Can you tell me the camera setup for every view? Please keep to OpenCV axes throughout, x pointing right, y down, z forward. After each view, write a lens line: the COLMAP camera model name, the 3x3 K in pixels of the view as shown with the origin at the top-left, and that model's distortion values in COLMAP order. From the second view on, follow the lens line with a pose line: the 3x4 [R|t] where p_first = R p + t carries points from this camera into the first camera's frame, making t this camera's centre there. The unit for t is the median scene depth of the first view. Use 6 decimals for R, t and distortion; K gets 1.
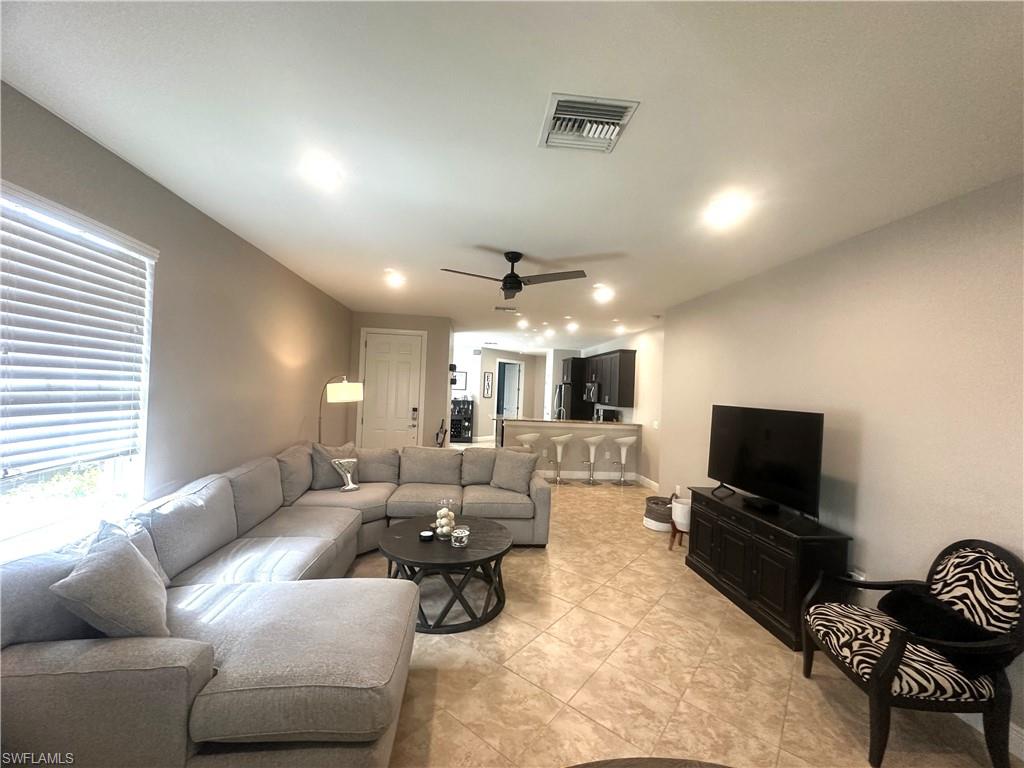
lens RADIAL K [[410.1, 0, 511.0], [0, 410.1, 384.4], [0, 0, 1]] dist [-0.001781, 0.000280]
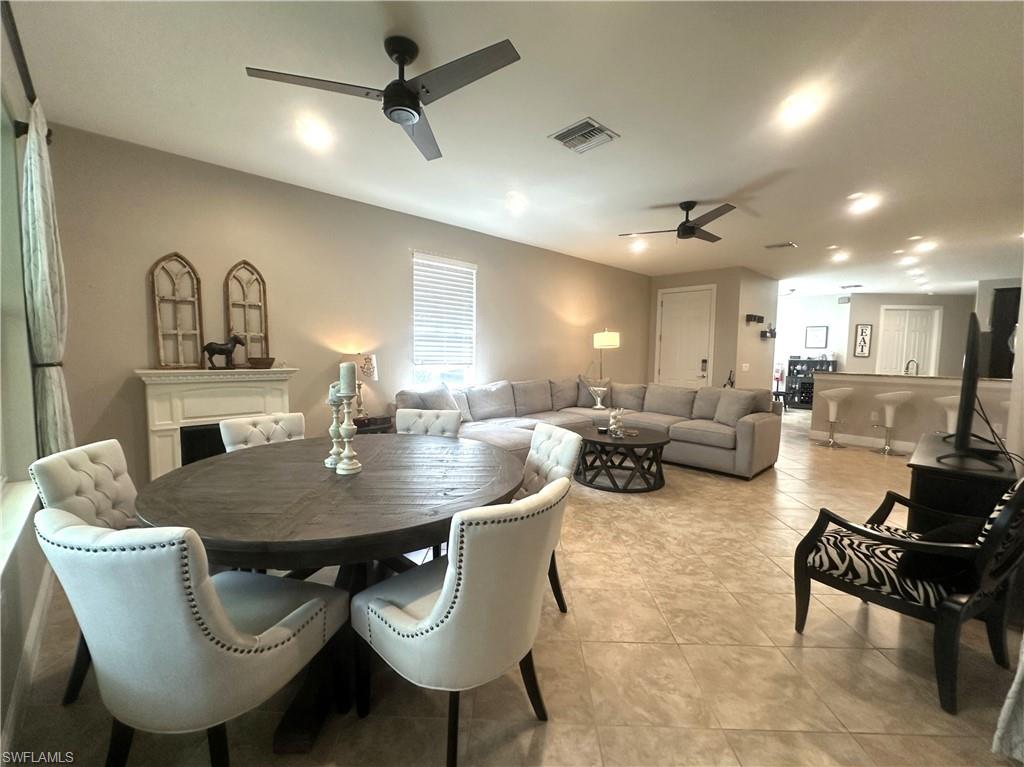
lens RADIAL K [[429.6, 0, 505.4], [0, 429.6, 385.3], [0, 0, 1]] dist [-0.008309, -0.000095]
pose [[0.597302, 0.030613, -0.801432, 0.579859], [0.016776, 0.998576, 0.050646, 0.099755], [0.801841, -0.043695, 0.595938, -0.109837]]
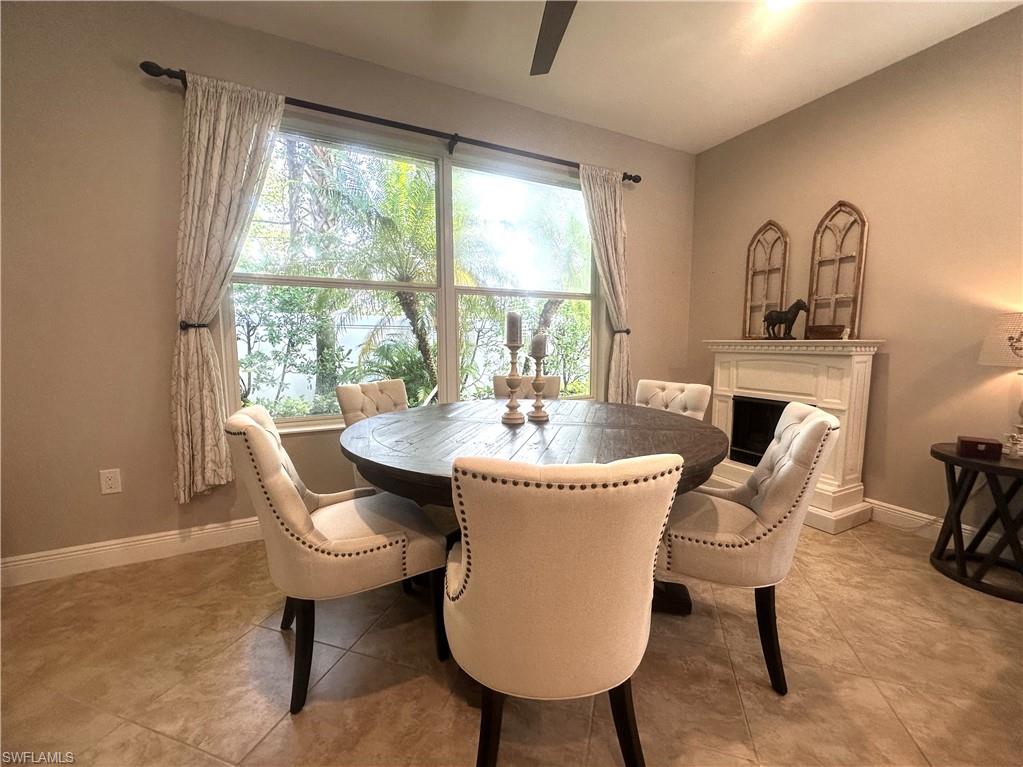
lens RADIAL K [[409.7, 0, 517.5], [0, 409.7, 387.8], [0, 0, 1]] dist [-0.001781, 0.000280]
pose [[-0.929112, 0.002195, -0.369792, 0.267938], [-0.034437, 0.995123, 0.092430, 0.134187], [0.368192, 0.098613, -0.924506, 0.448173]]
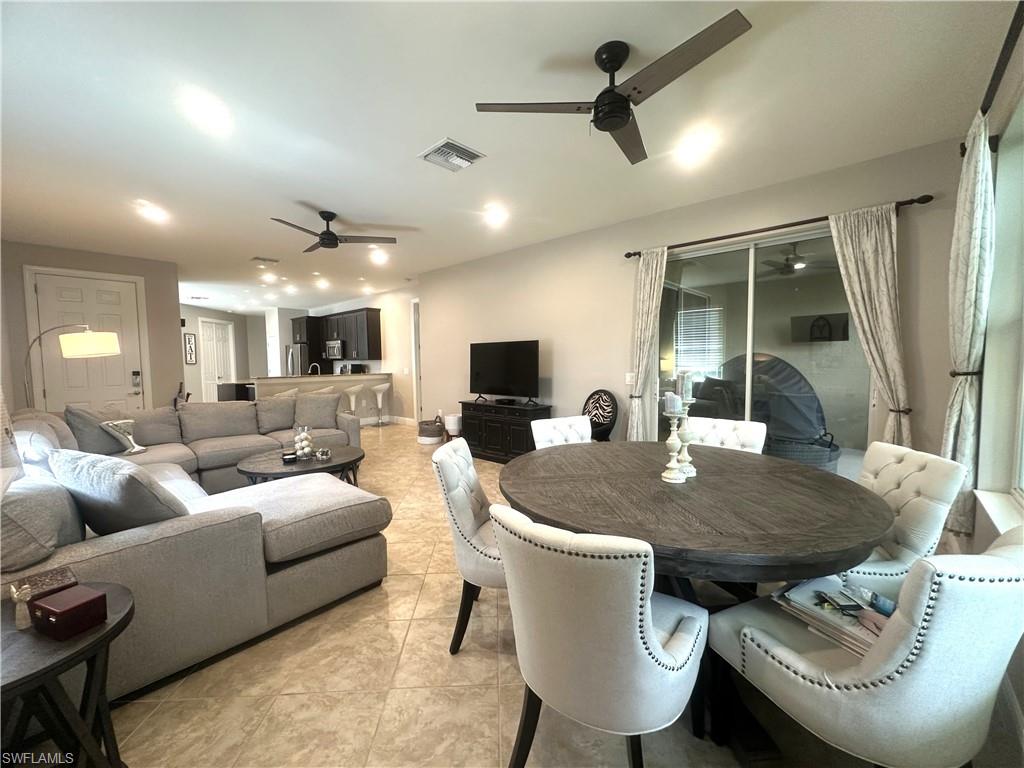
lens RADIAL K [[410.1, 0, 510.1], [0, 410.1, 388.3], [0, 0, 1]] dist [-0.001781, 0.000280]
pose [[0.753292, -0.097210, 0.650463, -0.348767], [0.038478, 0.993836, 0.103966, 0.058159], [-0.656560, -0.053288, 0.752389, -0.191128]]
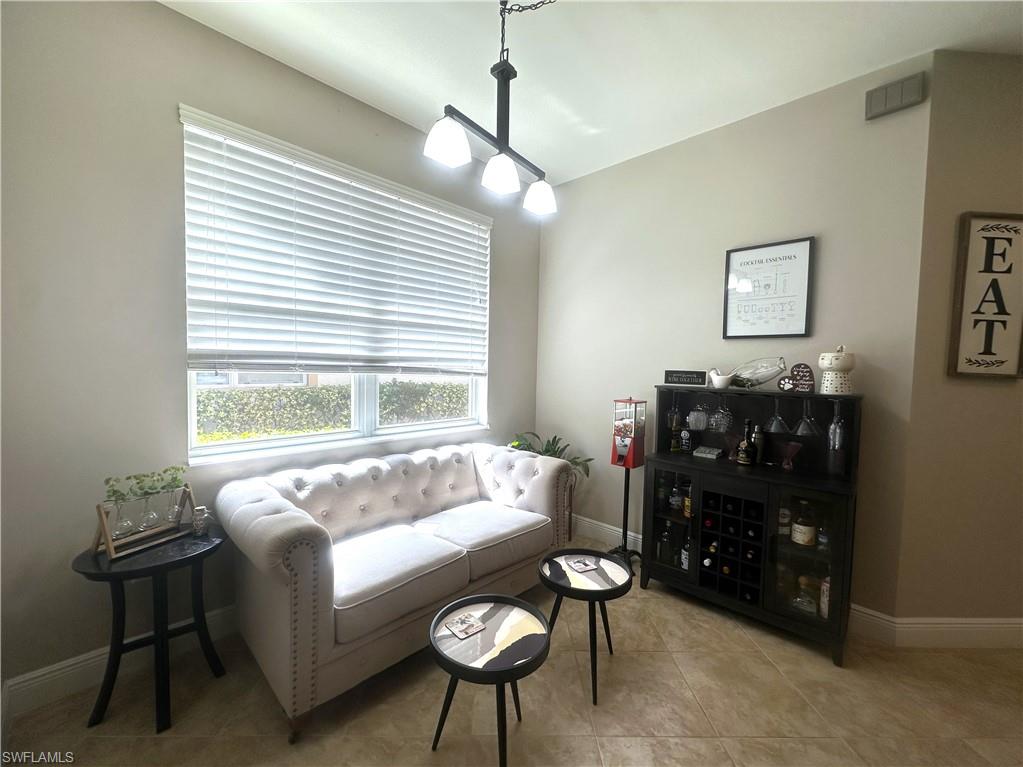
lens RADIAL K [[409.7, 0, 513.1], [0, 409.7, 383.0], [0, 0, 1]] dist [-0.001781, 0.000280]
pose [[0.632895, 0.009447, -0.774180, -0.153958], [0.005918, 0.999837, 0.017039, 0.088557], [0.774215, -0.015365, 0.632736, 2.296939]]
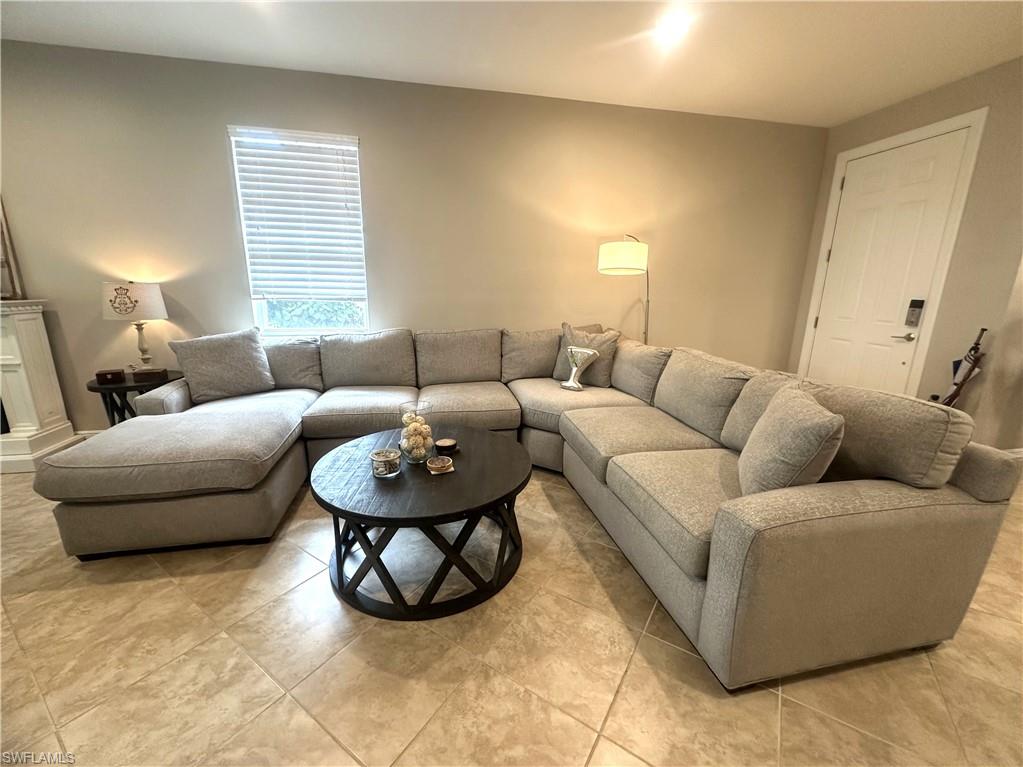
lens RADIAL K [[409.7, 0, 510.2], [0, 409.7, 381.4], [0, 0, 1]] dist [-0.001781, 0.000280]
pose [[0.092229, 0.193531, -0.976749, 0.339657], [-0.002946, 0.980979, 0.194091, 0.099742], [0.995734, -0.015023, 0.091044, 0.824852]]
